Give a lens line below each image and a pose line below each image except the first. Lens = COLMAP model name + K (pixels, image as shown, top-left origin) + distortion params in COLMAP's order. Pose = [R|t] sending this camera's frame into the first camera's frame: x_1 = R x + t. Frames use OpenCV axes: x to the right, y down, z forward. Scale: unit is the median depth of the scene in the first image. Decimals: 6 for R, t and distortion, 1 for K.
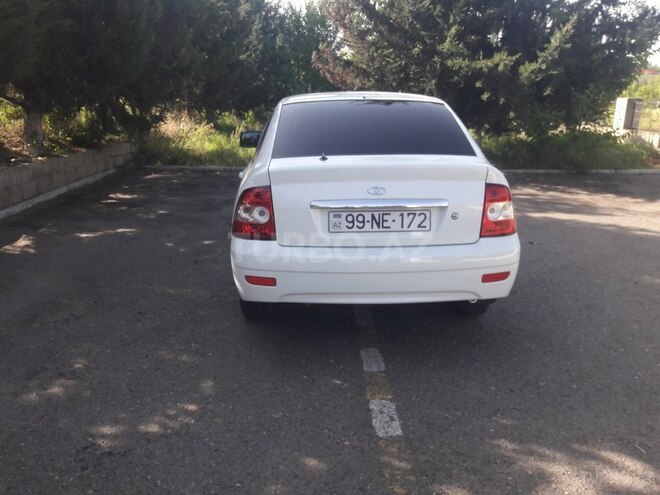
lens RADIAL K [[535.0, 0, 331.0], [0, 535.0, 246.5], [0, 0, 1]] dist [-0.004164, 0.006290]
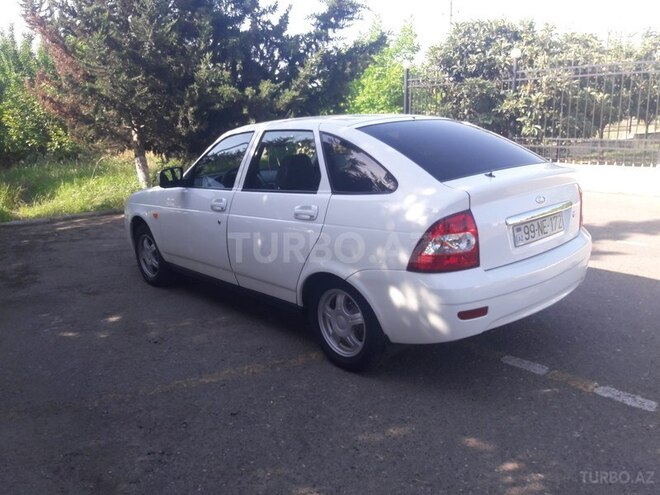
lens RADIAL K [[543.7, 0, 331.7], [0, 543.7, 257.0], [0, 0, 1]] dist [0.005520, 0.000428]
pose [[0.774918, -0.185420, 0.604252, -0.592577], [0.209756, 0.977266, 0.030882, -0.074750], [-0.596241, 0.102814, 0.796194, 0.266790]]
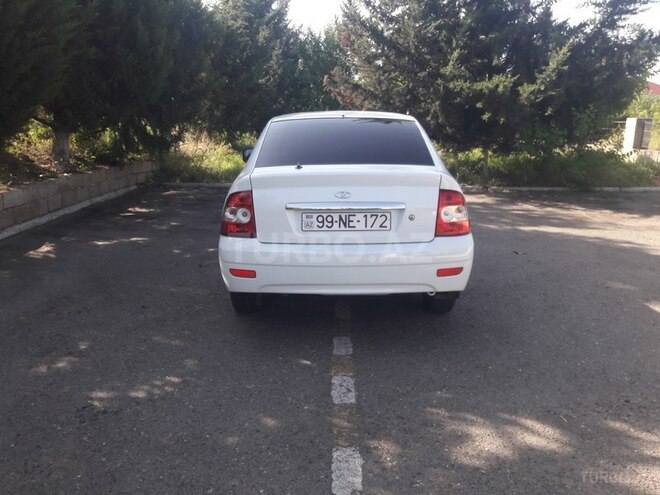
lens RADIAL K [[531.5, 0, 330.0], [0, 531.5, 247.5], [0, 0, 1]] dist [0.012369, -0.007666]
pose [[0.999045, 0.007208, -0.043083, 0.070599], [-0.008778, 0.999299, -0.036382, 0.033252], [0.042791, 0.036725, 0.998409, -0.089441]]
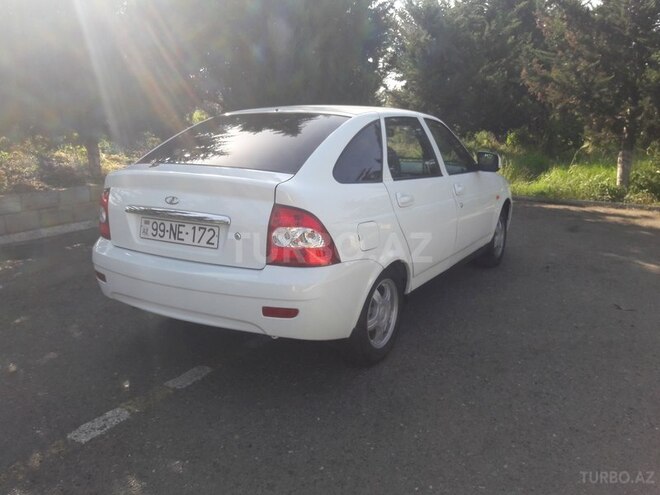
lens RADIAL K [[543.7, 0, 331.7], [0, 543.7, 257.0], [0, 0, 1]] dist [0.005520, 0.000428]
pose [[0.859923, 0.133779, -0.492581, 0.549336], [-0.147588, 0.988988, 0.010946, -0.036800], [0.488622, 0.063286, 0.870198, 0.189586]]
